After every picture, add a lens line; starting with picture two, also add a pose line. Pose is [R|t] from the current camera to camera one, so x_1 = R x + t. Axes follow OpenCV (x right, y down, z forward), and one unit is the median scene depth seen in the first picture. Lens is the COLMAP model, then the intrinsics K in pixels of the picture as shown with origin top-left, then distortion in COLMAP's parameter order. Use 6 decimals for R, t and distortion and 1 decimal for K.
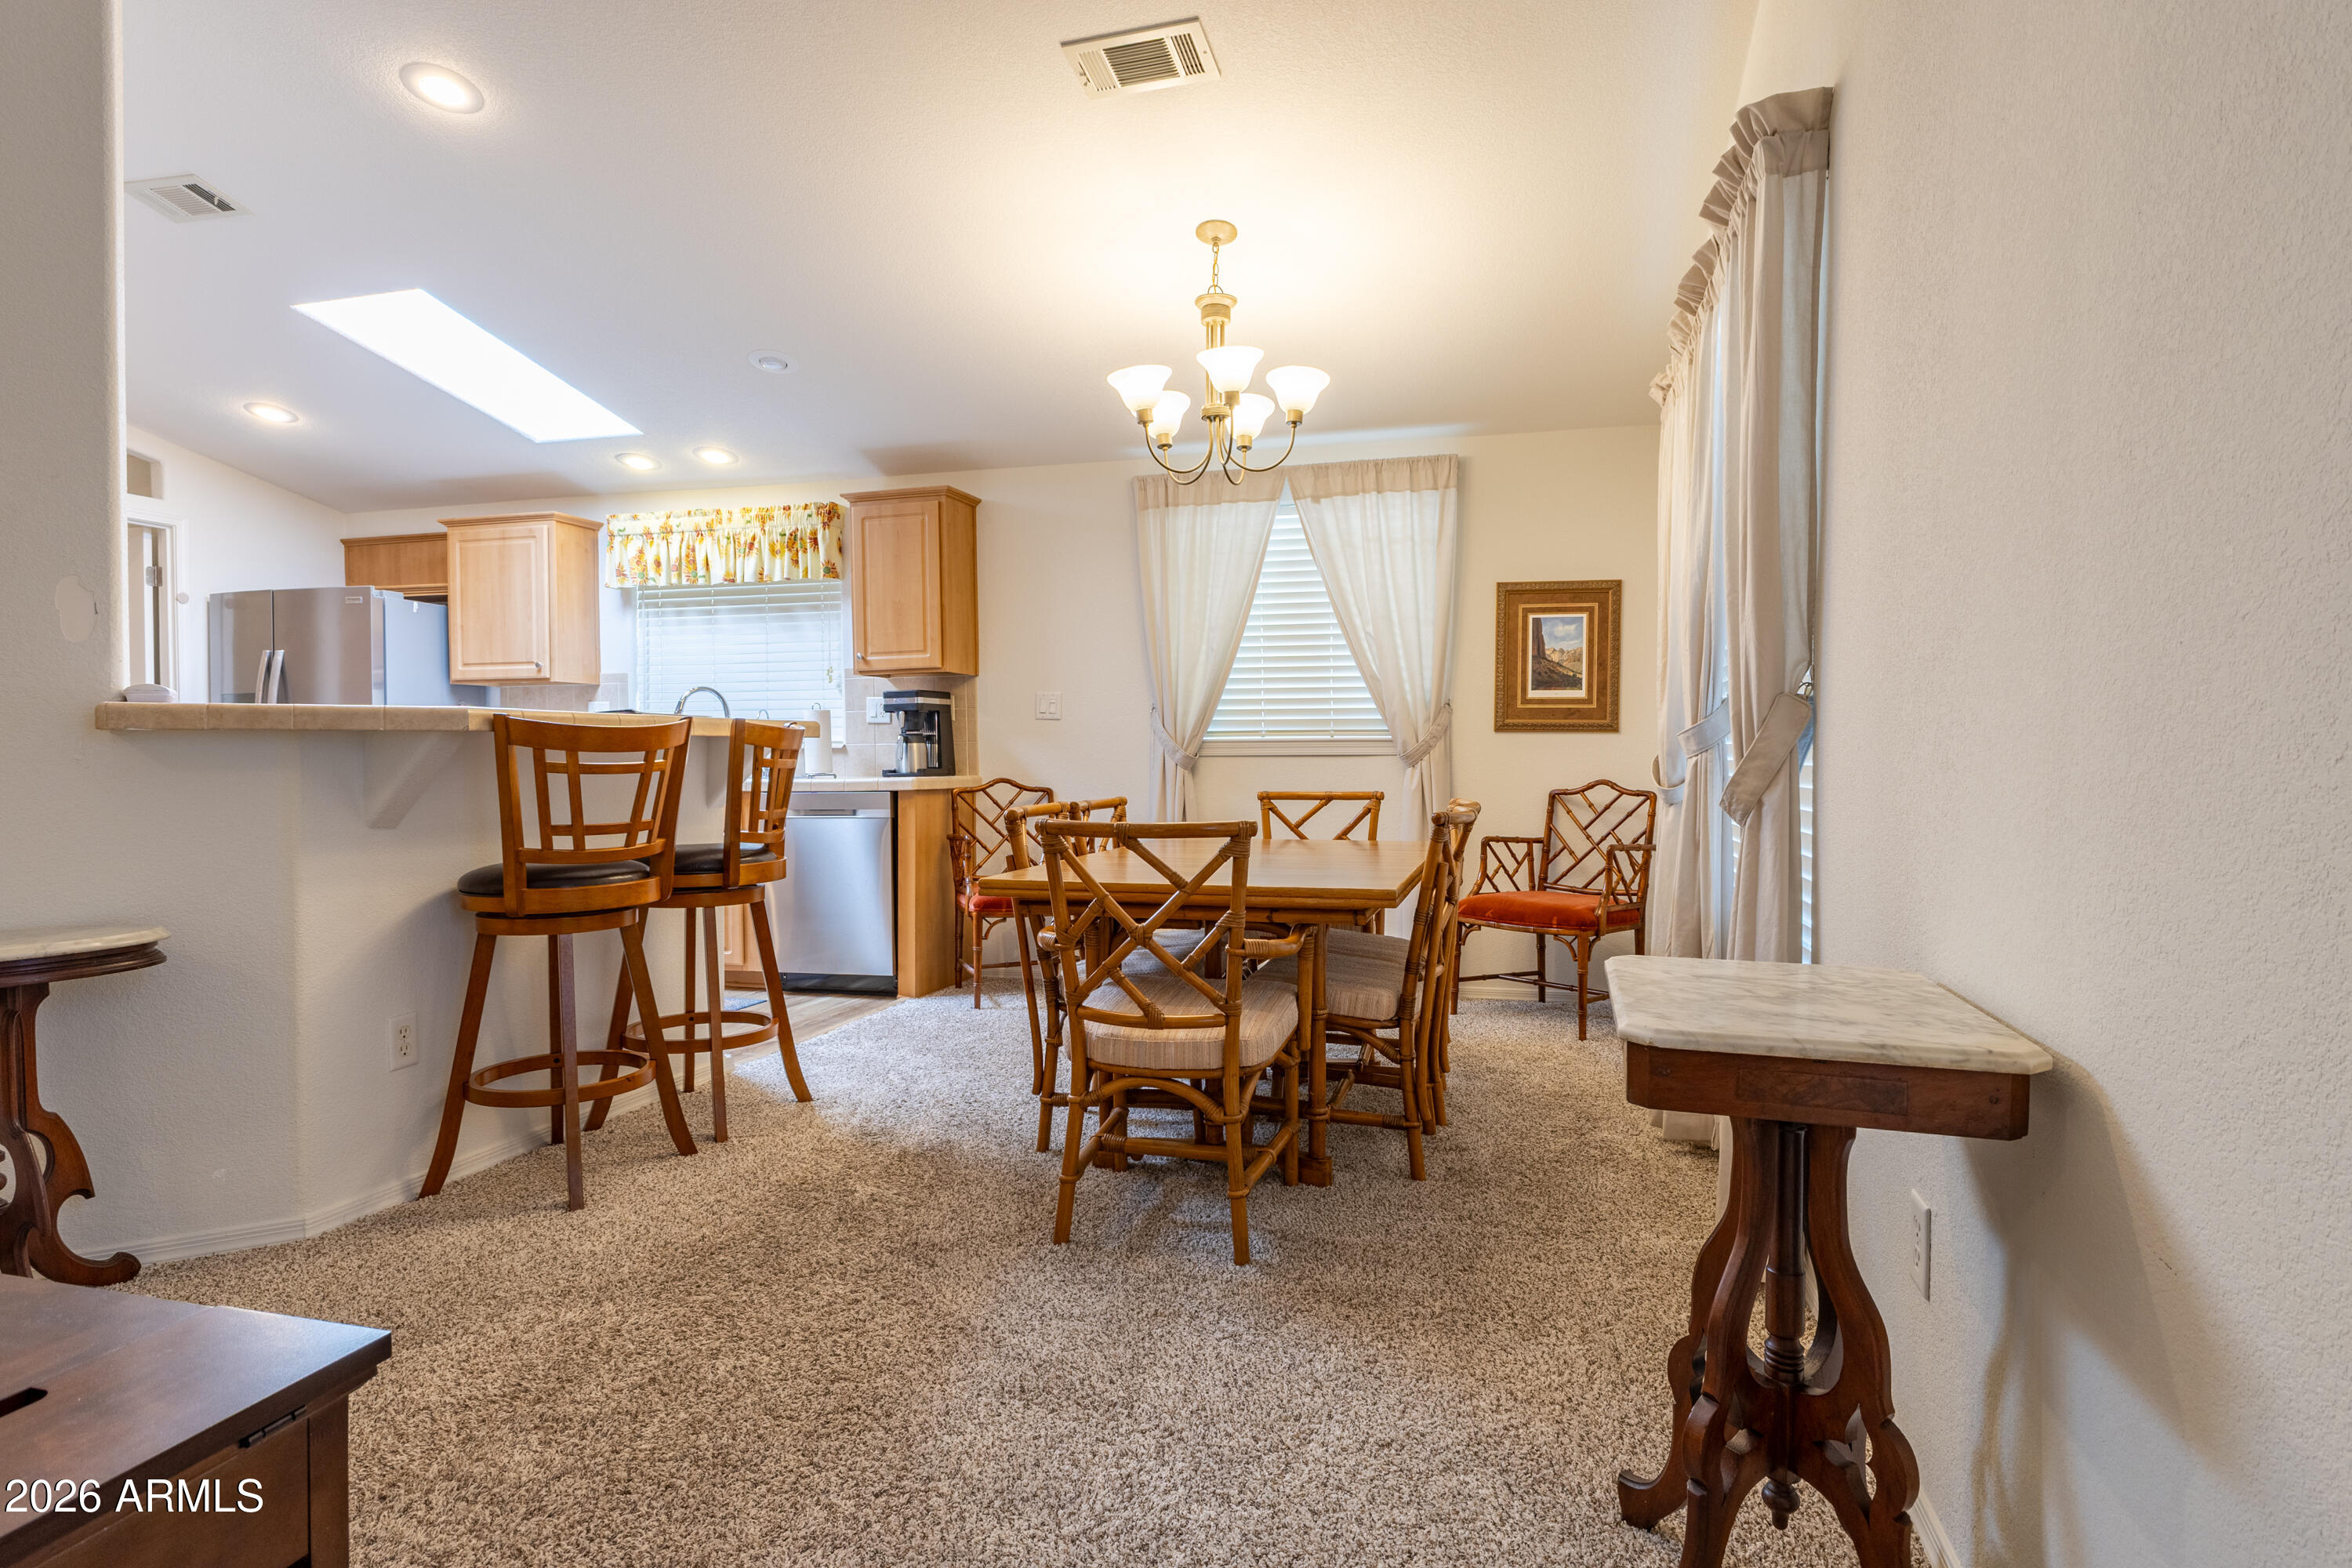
lens RADIAL K [[1331.0, 0, 1179.6], [0, 1331.0, 784.1], [0, 0, 1]] dist [0.005470, 0.000696]
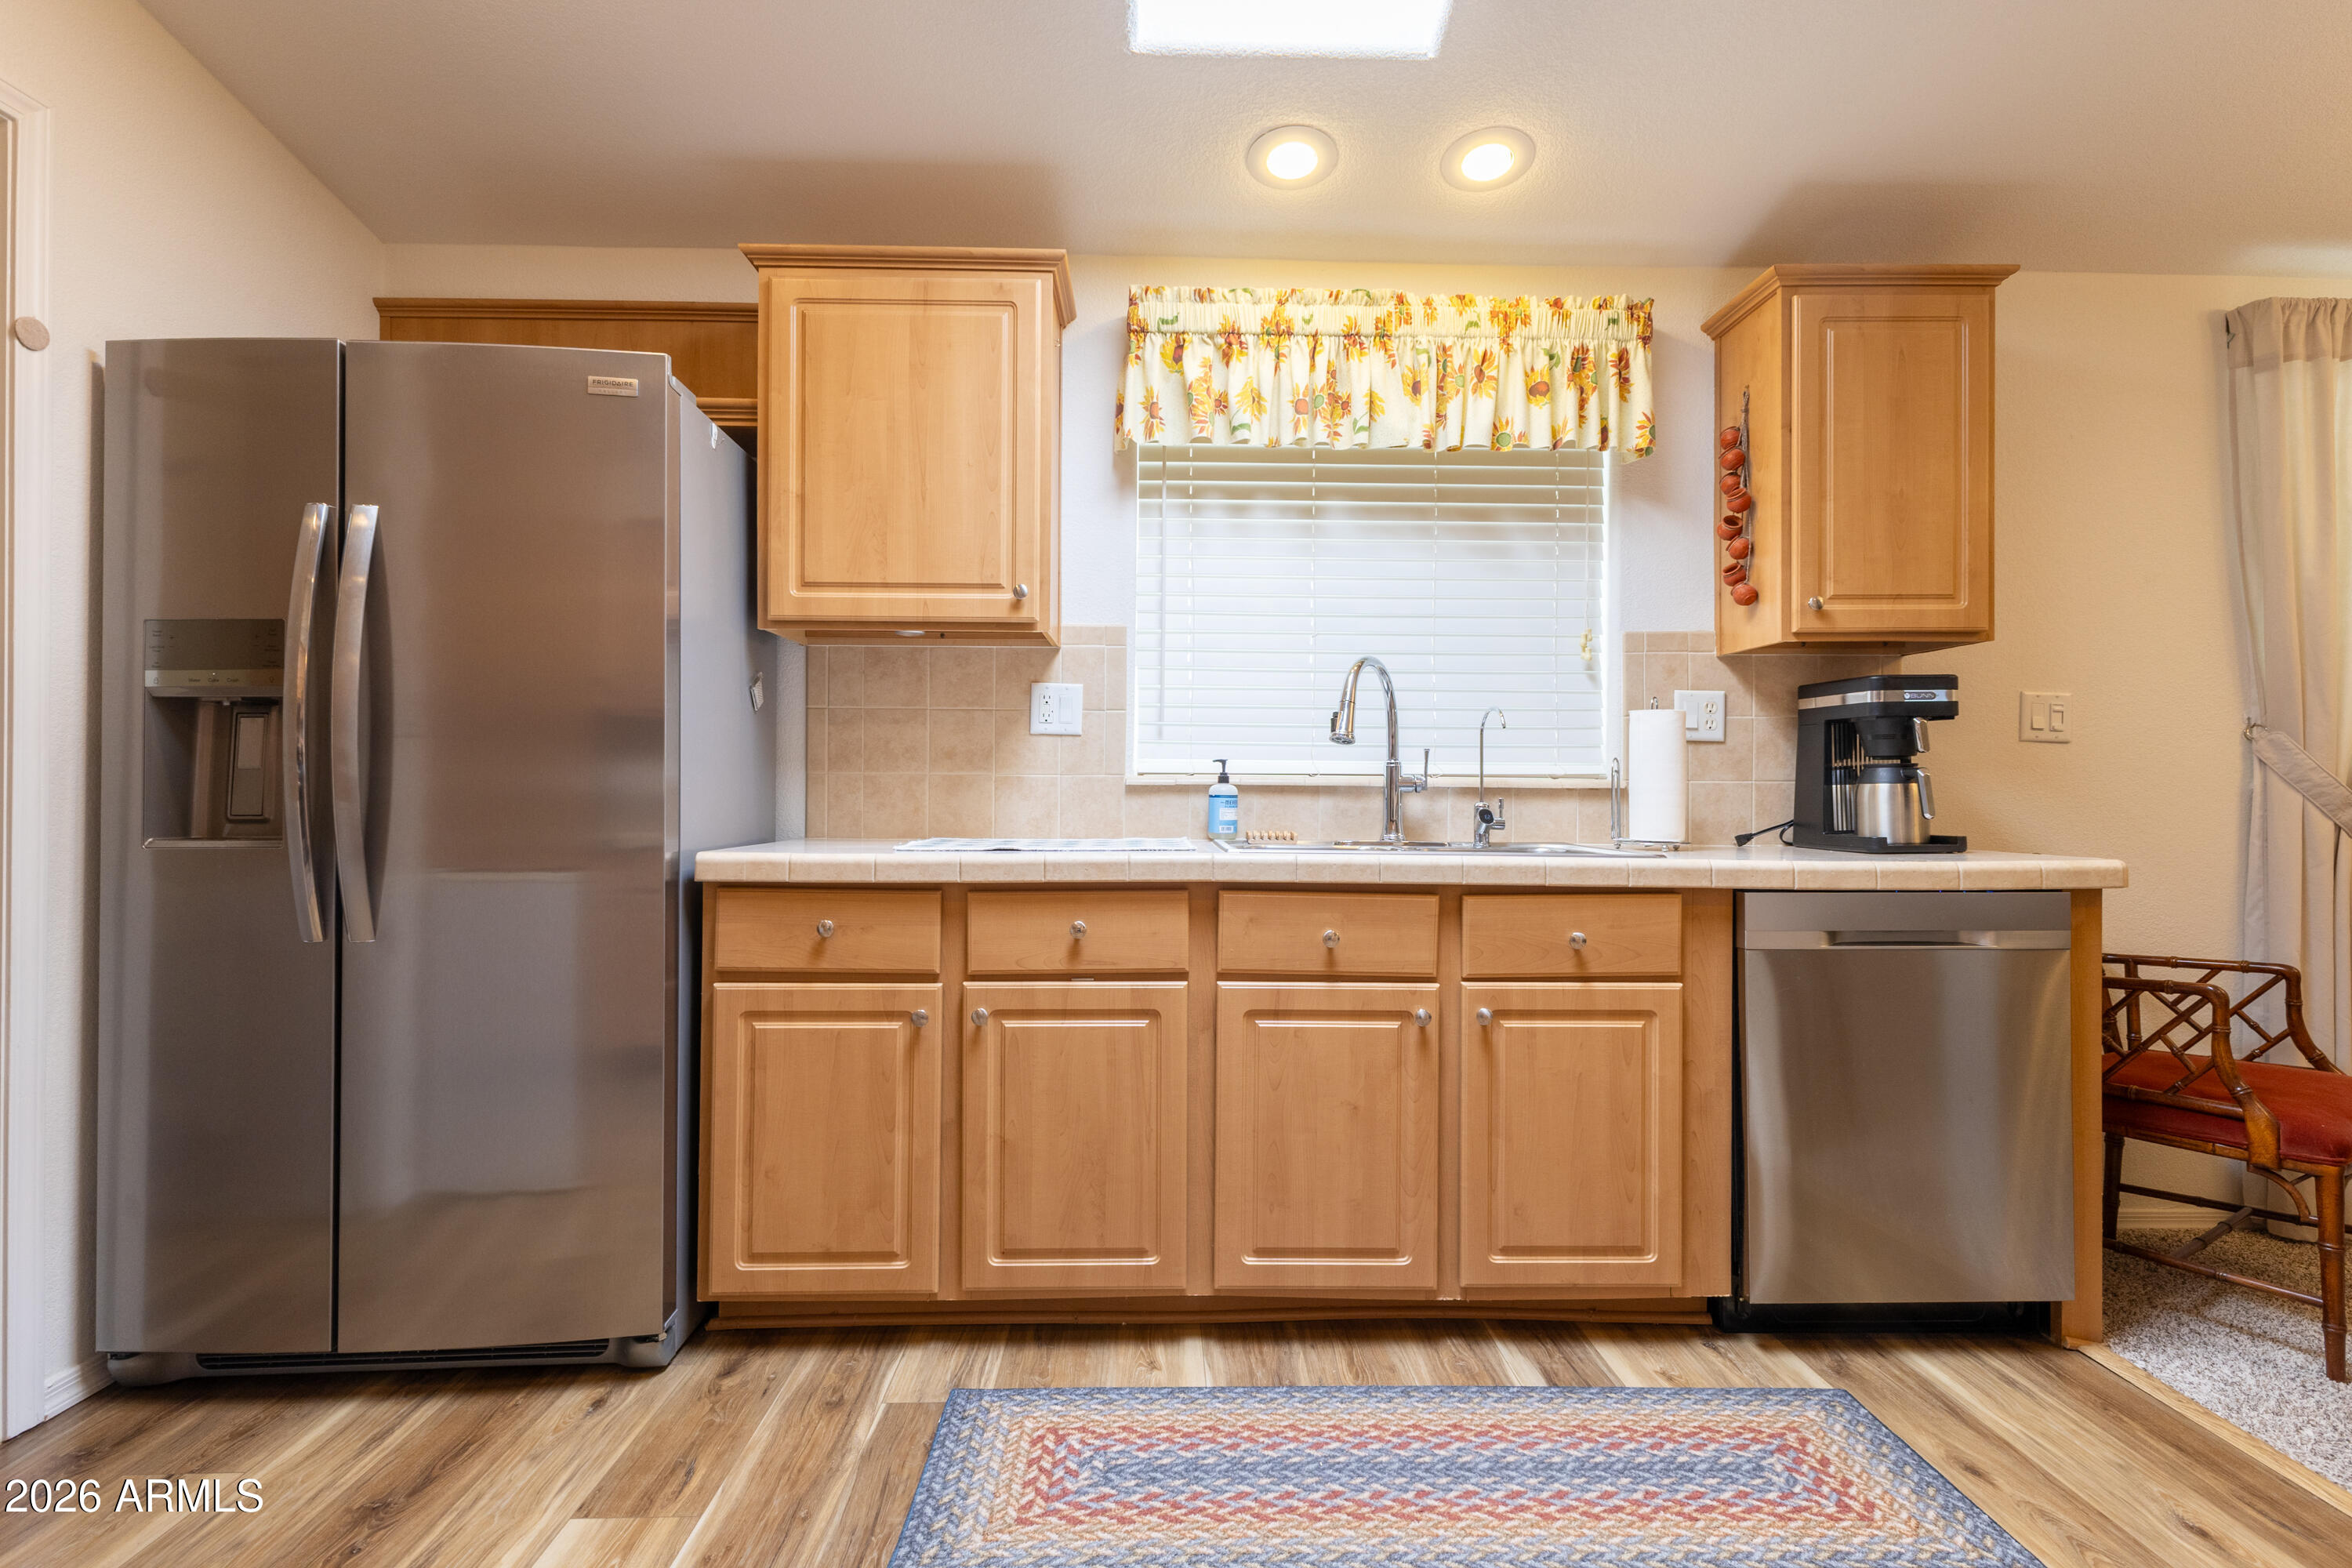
lens RADIAL K [[1190.9, 0, 1177.0], [0, 1190.9, 790.6], [0, 0, 1]] dist [0.020646, -0.000775]
pose [[0.954706, 0.011455, 0.297330, -0.550653], [-0.008002, 0.999886, -0.012828, -0.018062], [-0.297443, 0.009868, 0.954688, 0.605145]]
